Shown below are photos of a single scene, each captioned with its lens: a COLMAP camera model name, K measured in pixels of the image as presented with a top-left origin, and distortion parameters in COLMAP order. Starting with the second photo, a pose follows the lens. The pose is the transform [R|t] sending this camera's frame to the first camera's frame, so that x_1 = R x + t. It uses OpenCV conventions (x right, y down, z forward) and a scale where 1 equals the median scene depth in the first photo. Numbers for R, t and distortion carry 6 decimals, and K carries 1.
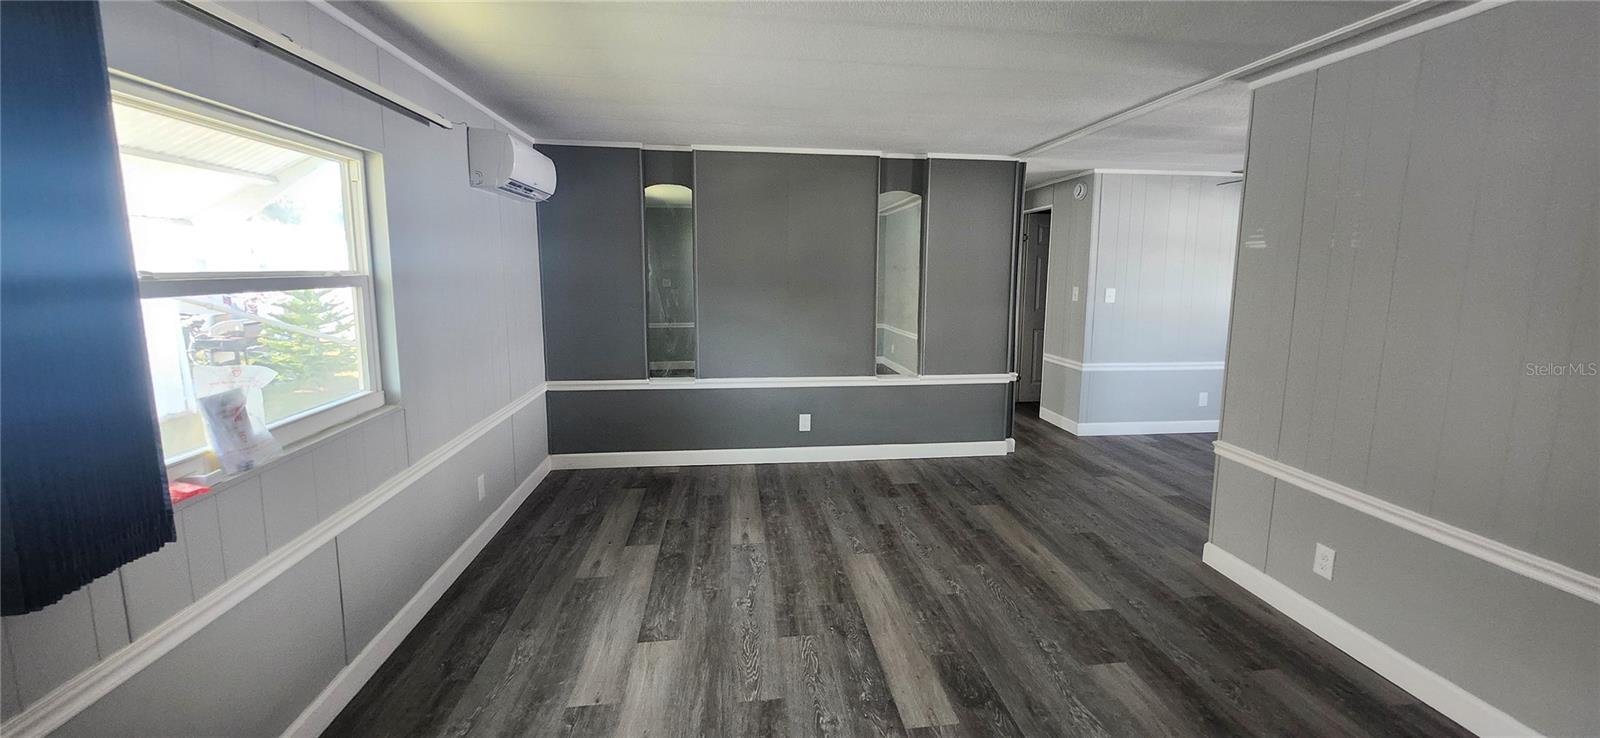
lens RADIAL K [[631.1, 0, 818.2], [0, 631.1, 359.5], [0, 0, 1]] dist [0.001258, -0.000433]
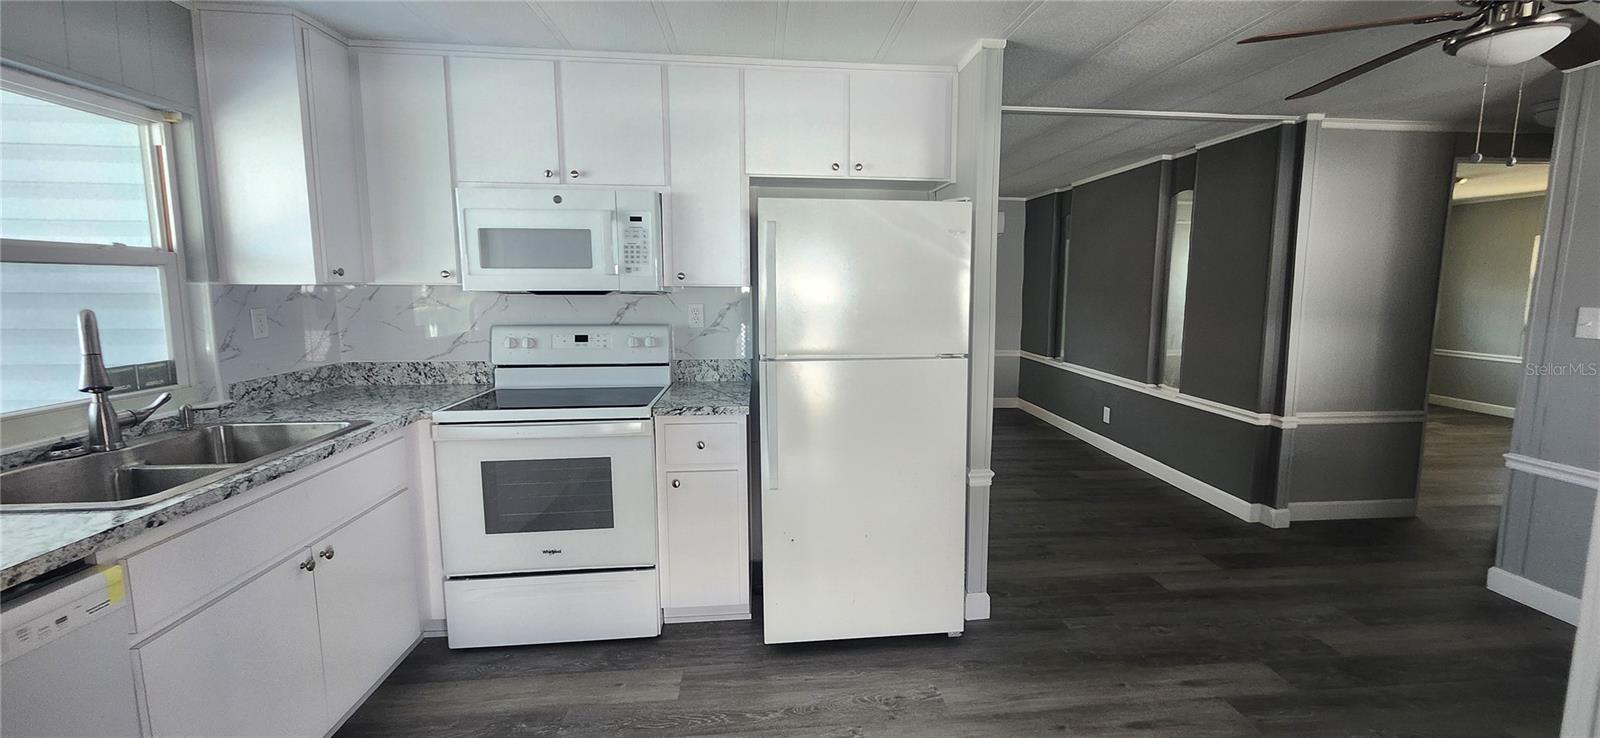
lens RADIAL K [[642.0, 0, 829.2], [0, 642.0, 359.1], [0, 0, 1]] dist [0.000346, -0.000846]
pose [[-0.022945, 0.113537, -0.993269, 1.614416], [-0.148645, 0.982099, 0.115695, -0.079302], [0.988624, 0.150299, -0.005657, 0.763811]]
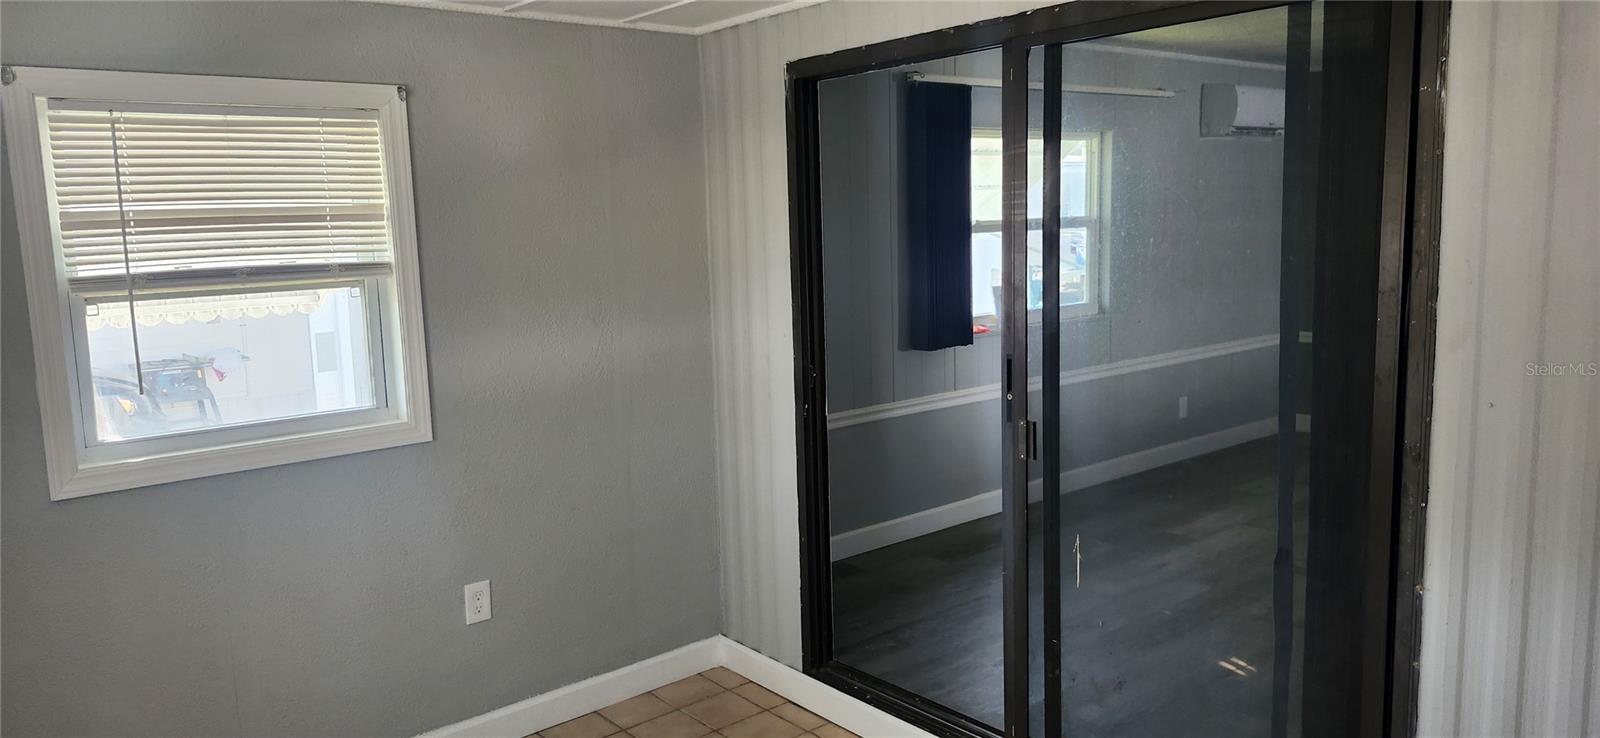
lens RADIAL K [[1118.6, 0, 796.5], [0, 1118.6, 370.3], [0, 0, 1]] dist [-0.002887, -0.000911]
pose [[0.526486, 0.093172, -0.845063, 0.799446], [-0.089735, 0.994515, 0.053743, 0.094370], [0.845435, 0.047537, 0.531959, -0.645652]]
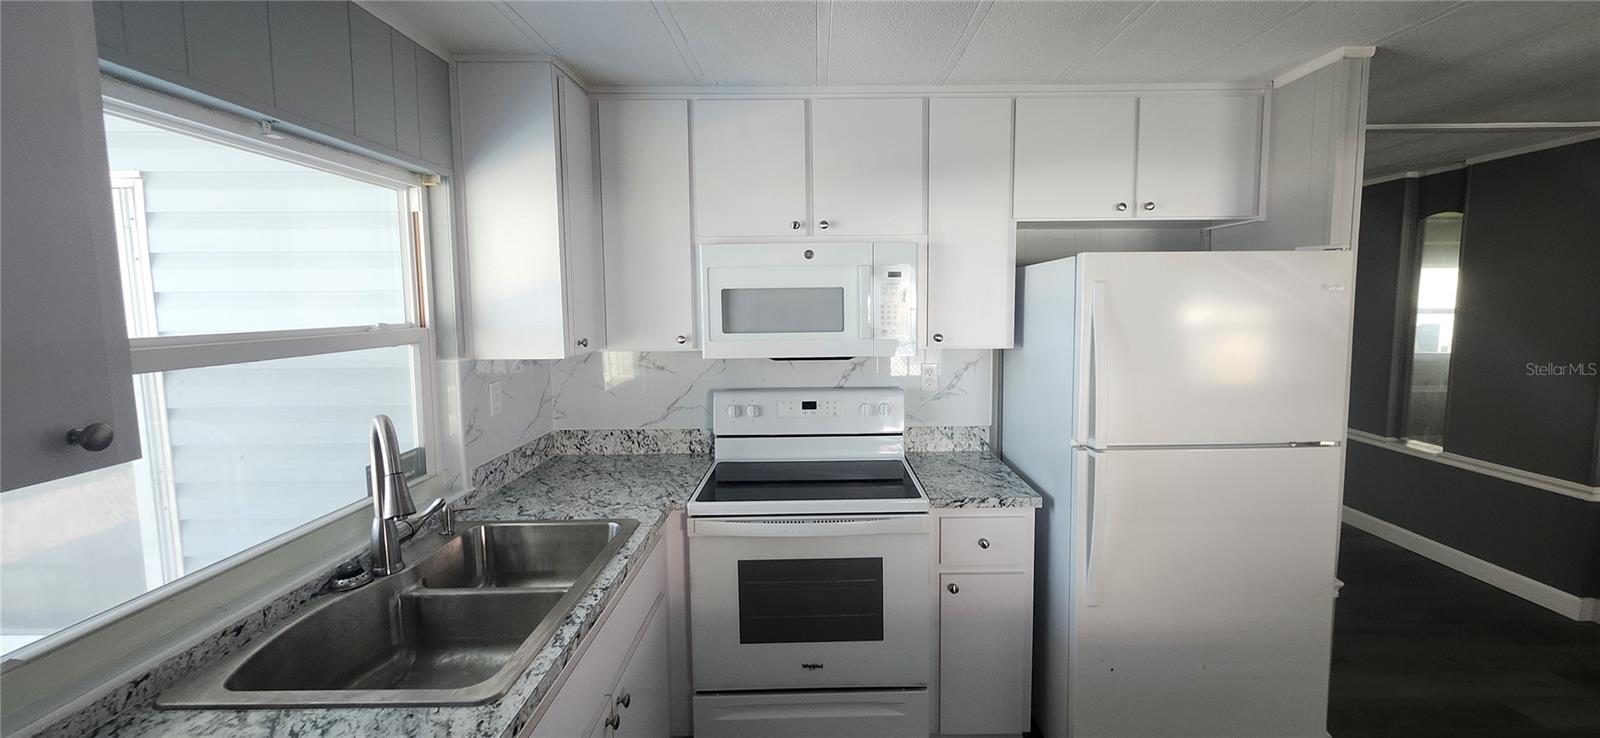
lens RADIAL K [[631.1, 0, 818.2], [0, 631.1, 359.5], [0, 0, 1]] dist [0.001258, -0.000433]
pose [[-0.128741, 0.089379, -0.987642, 1.498827], [-0.134757, 0.985115, 0.106716, -0.093730], [0.982480, 0.146830, -0.114780, 0.507187]]
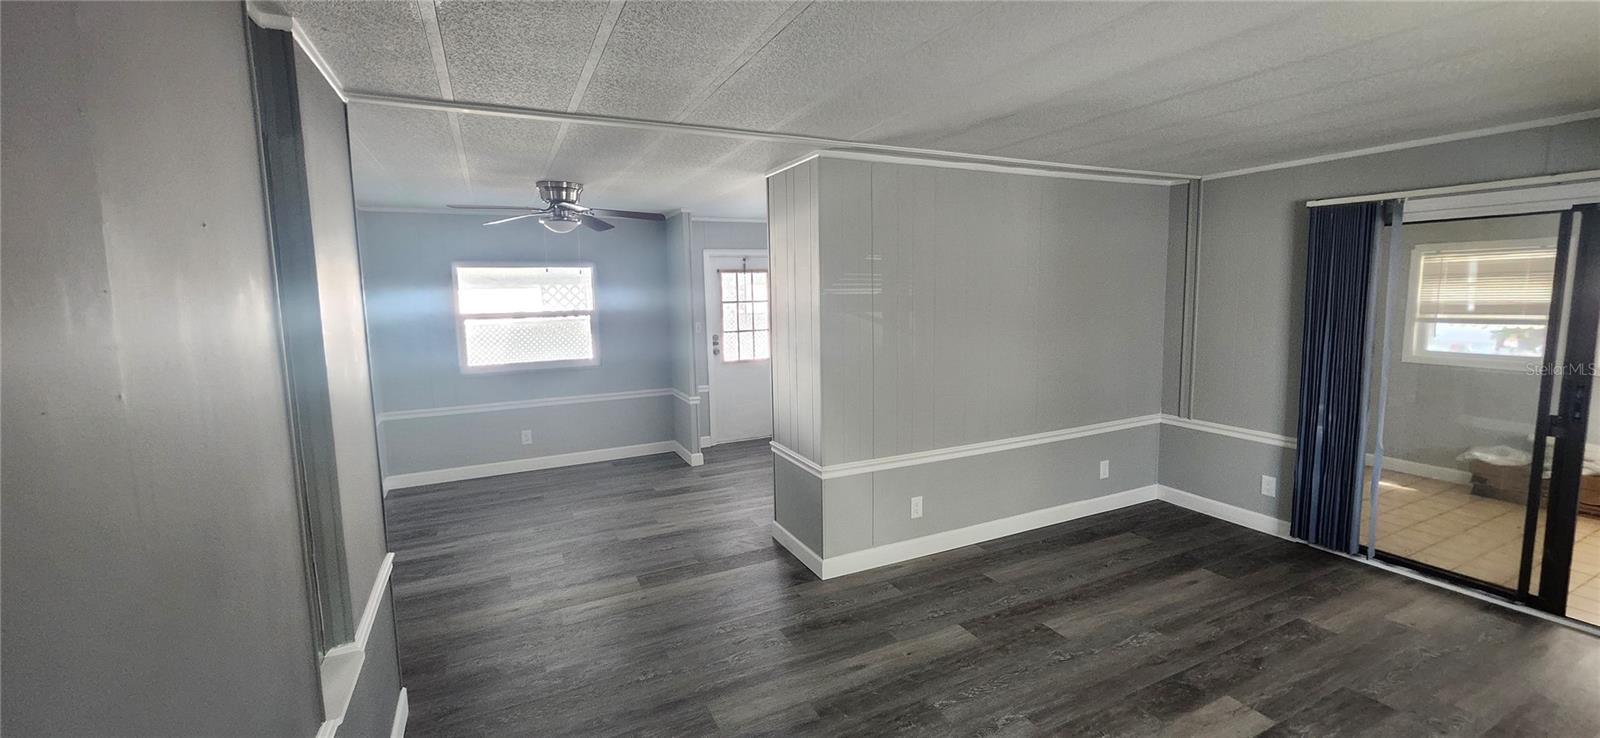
lens RADIAL K [[631.1, 0, 818.2], [0, 631.1, 359.5], [0, 0, 1]] dist [0.001258, -0.000433]
pose [[-0.334743, -0.099604, 0.937030, -0.364882], [0.149055, 0.976282, 0.157024, -0.220432], [-0.930446, 0.192232, -0.311957, 1.257096]]
